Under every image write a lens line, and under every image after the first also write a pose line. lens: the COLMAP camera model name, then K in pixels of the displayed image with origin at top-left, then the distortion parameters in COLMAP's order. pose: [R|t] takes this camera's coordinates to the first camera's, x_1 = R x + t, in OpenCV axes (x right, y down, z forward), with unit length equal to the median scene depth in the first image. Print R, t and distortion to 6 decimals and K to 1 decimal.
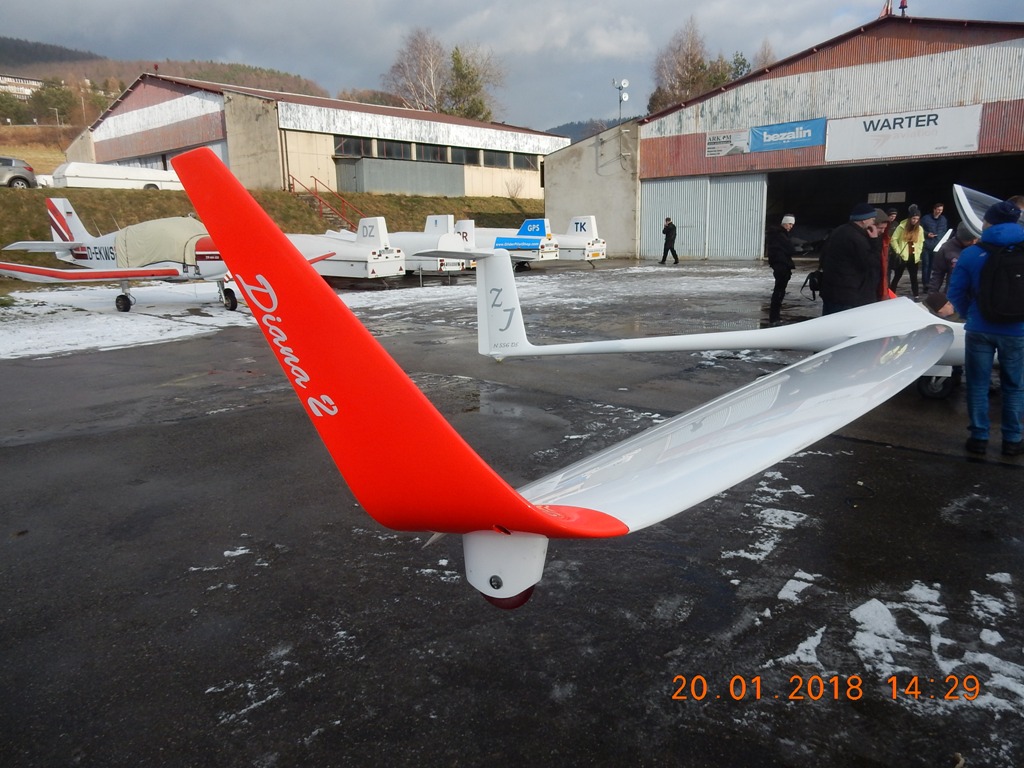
lens RADIAL K [[751.5, 0, 513.2], [0, 751.5, 383.4], [0, 0, 1]] dist [0.000816, 0.002181]
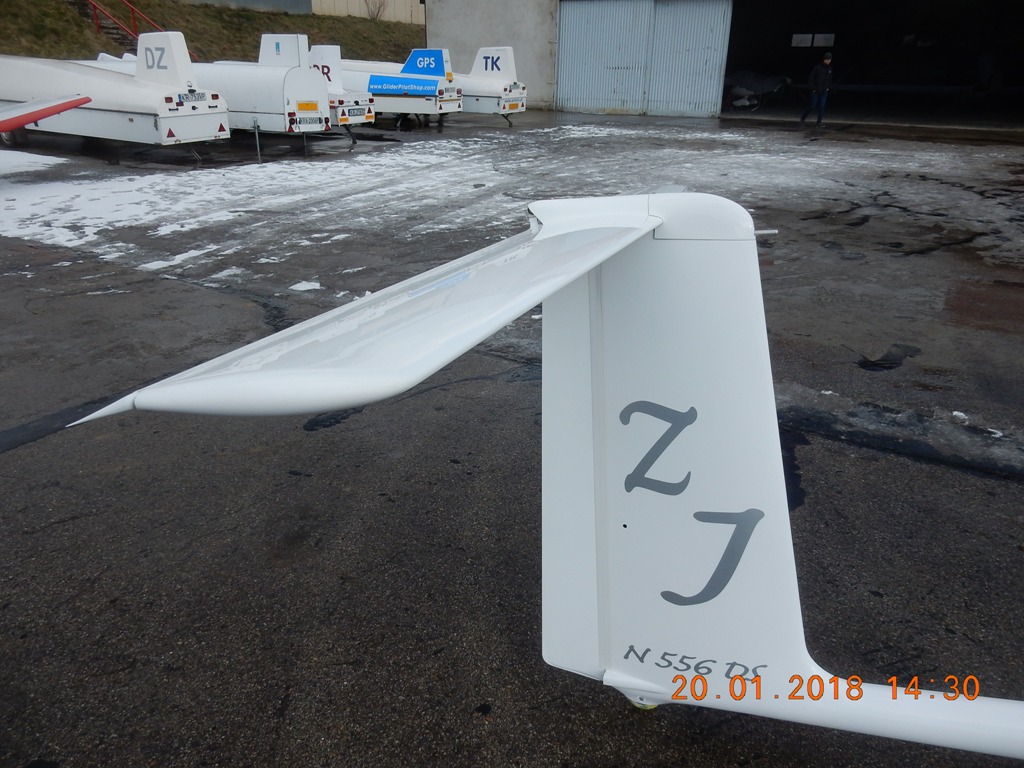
lens RADIAL K [[751.5, 0, 508.0], [0, 751.5, 383.9], [0, 0, 1]] dist [0.000816, 0.002181]
pose [[0.983346, -0.037251, 0.177883, -0.032166], [0.001225, 0.980106, 0.198473, -0.057372], [-0.181738, -0.194949, 0.963829, 0.277652]]
